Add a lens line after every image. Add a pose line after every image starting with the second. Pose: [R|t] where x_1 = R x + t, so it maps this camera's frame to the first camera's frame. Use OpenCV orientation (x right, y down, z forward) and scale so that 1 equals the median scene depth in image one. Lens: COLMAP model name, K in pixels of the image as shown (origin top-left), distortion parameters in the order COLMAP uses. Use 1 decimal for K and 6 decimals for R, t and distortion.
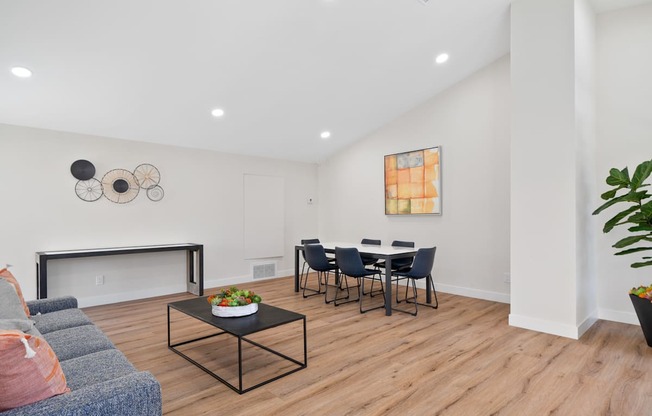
lens RADIAL K [[358.9, 0, 326.2], [0, 358.9, 211.9], [0, 0, 1]] dist [0.004315, 0.000851]
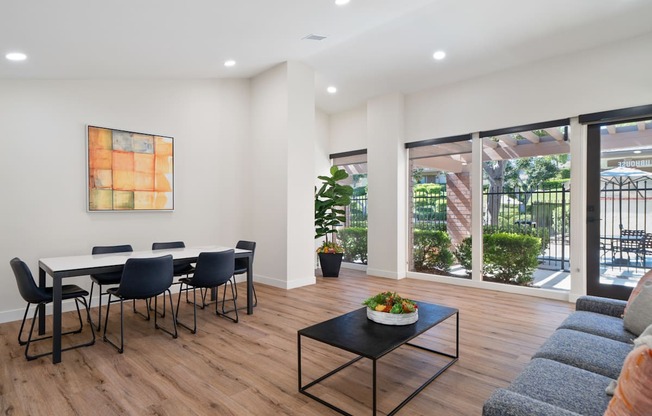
lens RADIAL K [[336.5, 0, 329.7], [0, 336.5, 207.5], [0, 0, 1]] dist [0.000859, 0.000118]
pose [[-0.056422, 0.016896, 0.998264, -0.567337], [-0.006133, 0.999832, -0.017269, 0.011400], [-0.998388, -0.007097, -0.056309, 0.632315]]
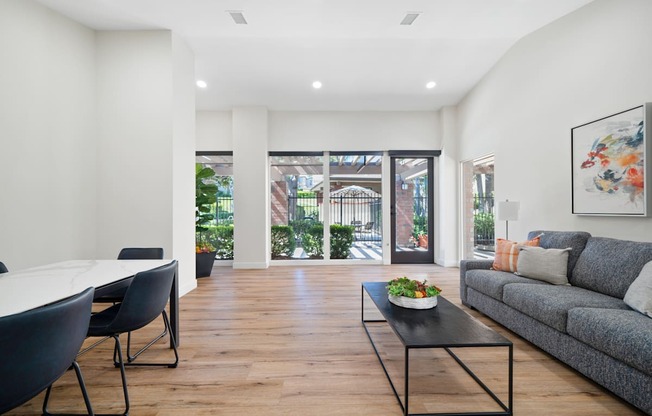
lens RADIAL K [[247.2, 0, 319.8], [0, 247.2, 210.4], [0, 0, 1]] dist [0.001662, 0.000110]
pose [[-0.721216, 0.014125, 0.692566, -0.284478], [0.007976, 0.999895, -0.012086, 0.019368], [-0.692664, -0.003193, -0.721253, 0.872432]]
